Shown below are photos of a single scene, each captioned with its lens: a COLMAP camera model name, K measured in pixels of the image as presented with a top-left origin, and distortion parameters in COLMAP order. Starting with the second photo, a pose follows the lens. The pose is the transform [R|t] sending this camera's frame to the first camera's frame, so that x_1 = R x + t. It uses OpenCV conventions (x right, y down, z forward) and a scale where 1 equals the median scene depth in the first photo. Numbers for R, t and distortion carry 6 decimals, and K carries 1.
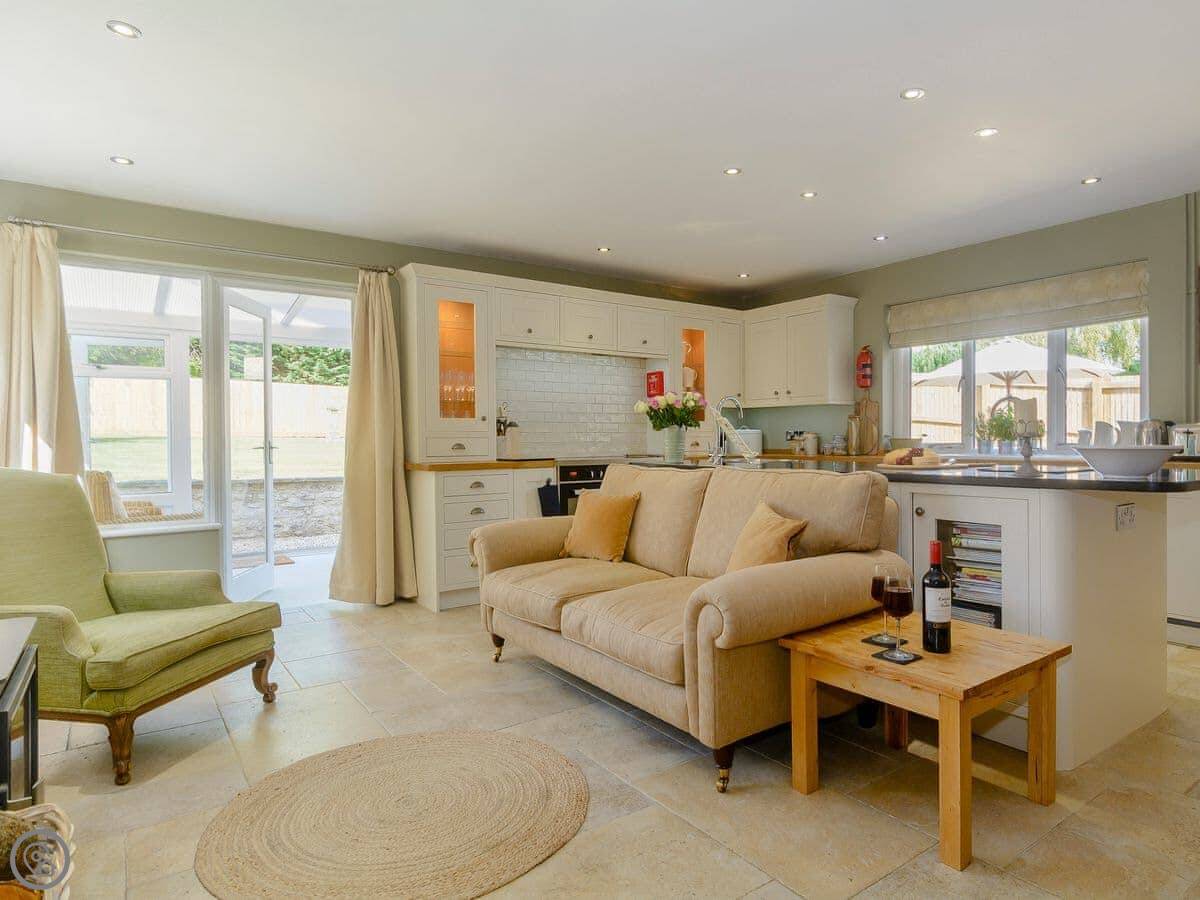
lens RADIAL K [[685.5, 0, 598.4], [0, 685.5, 441.8], [0, 0, 1]] dist [0.001390, -0.000753]
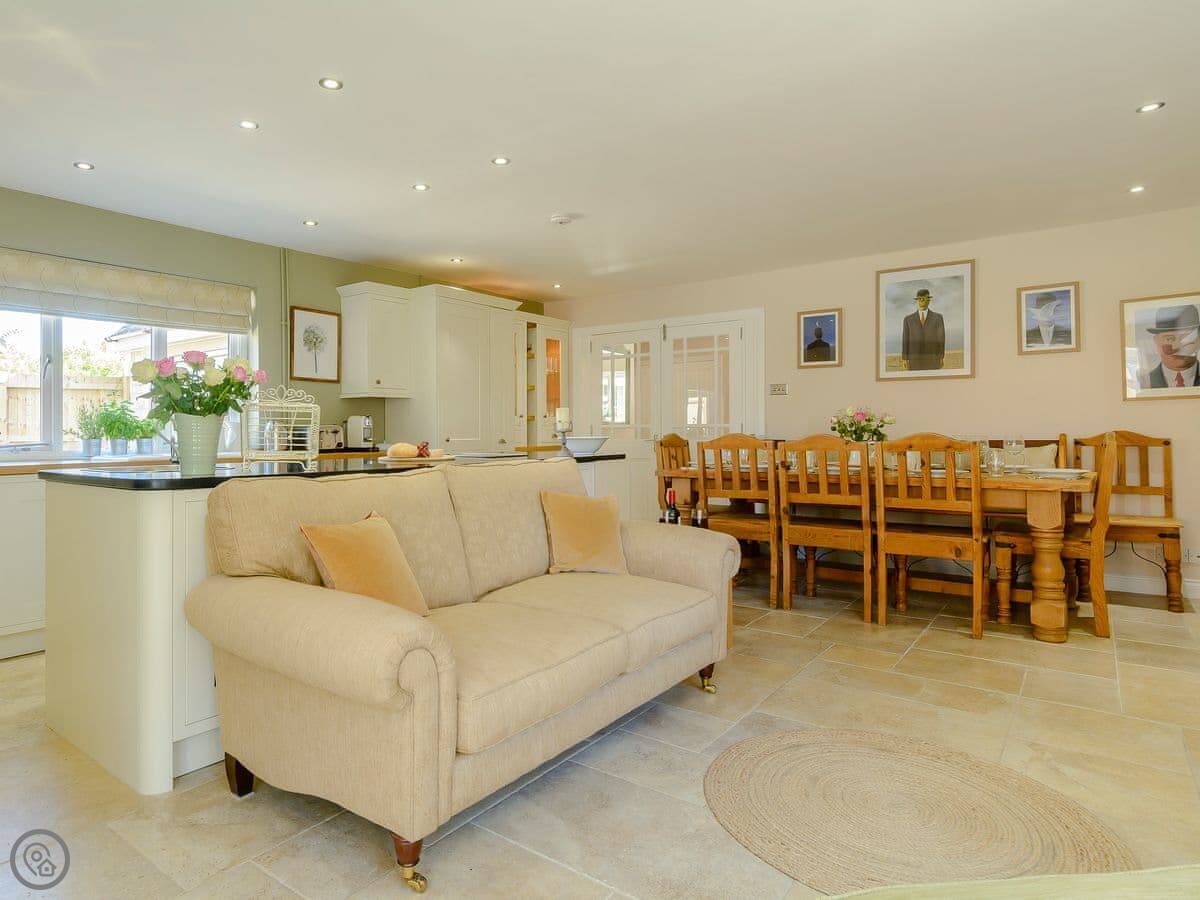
lens RADIAL K [[685.5, 0, 598.4], [0, 685.5, 441.8], [0, 0, 1]] dist [0.001390, -0.000753]
pose [[-0.320874, 0.001920, 0.947120, -0.789448], [0.013868, 0.999900, 0.002671, 0.013503], [-0.947020, 0.013991, -0.320868, 1.277574]]
